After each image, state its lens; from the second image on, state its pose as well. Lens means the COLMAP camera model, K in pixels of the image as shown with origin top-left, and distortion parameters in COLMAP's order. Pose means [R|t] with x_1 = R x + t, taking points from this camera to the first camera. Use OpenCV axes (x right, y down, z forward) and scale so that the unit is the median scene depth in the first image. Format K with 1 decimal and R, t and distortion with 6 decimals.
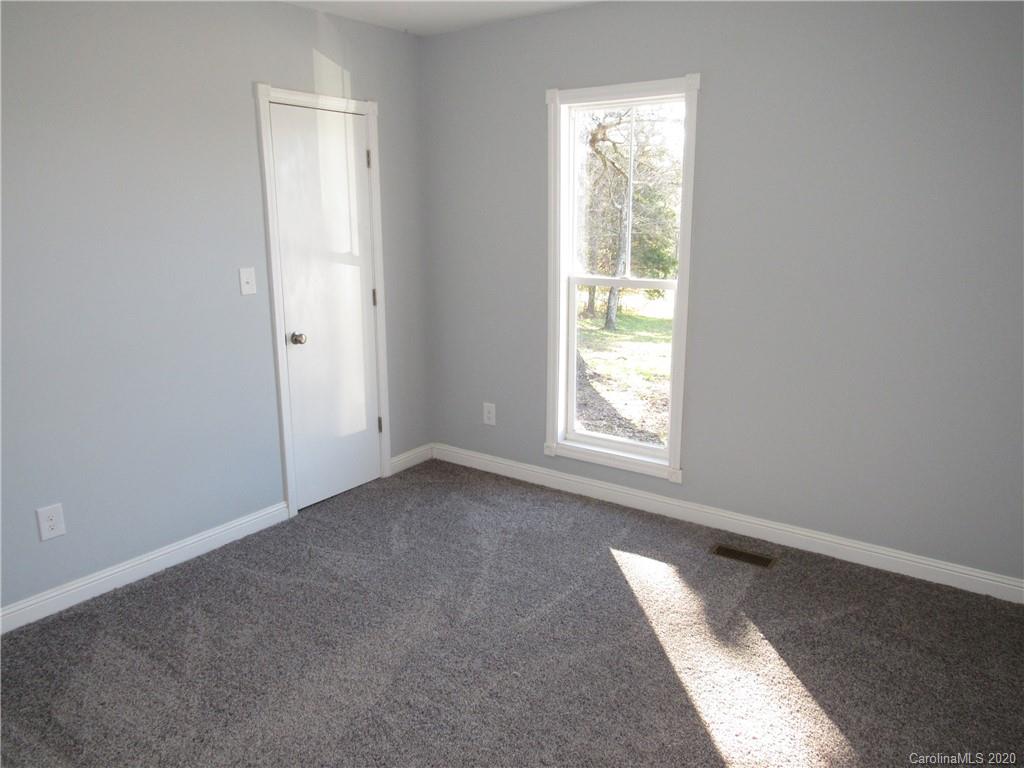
lens RADIAL K [[730.8, 0, 513.8], [0, 730.8, 382.3], [0, 0, 1]] dist [-0.001208, -0.002417]
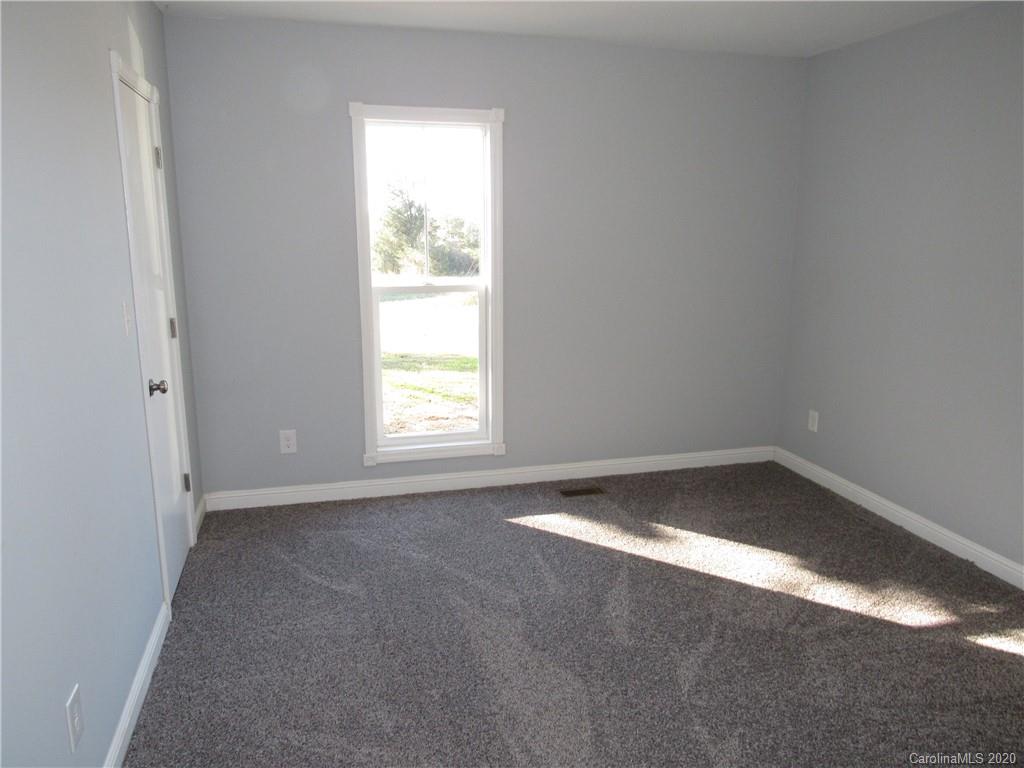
lens RADIAL K [[730.8, 0, 510.9], [0, 730.8, 376.8], [0, 0, 1]] dist [-0.001208, -0.002417]
pose [[0.643788, -0.155342, 0.749271, -0.621642], [0.169899, 0.983755, 0.057976, -0.049993], [-0.746104, 0.089976, 0.659721, 0.208660]]
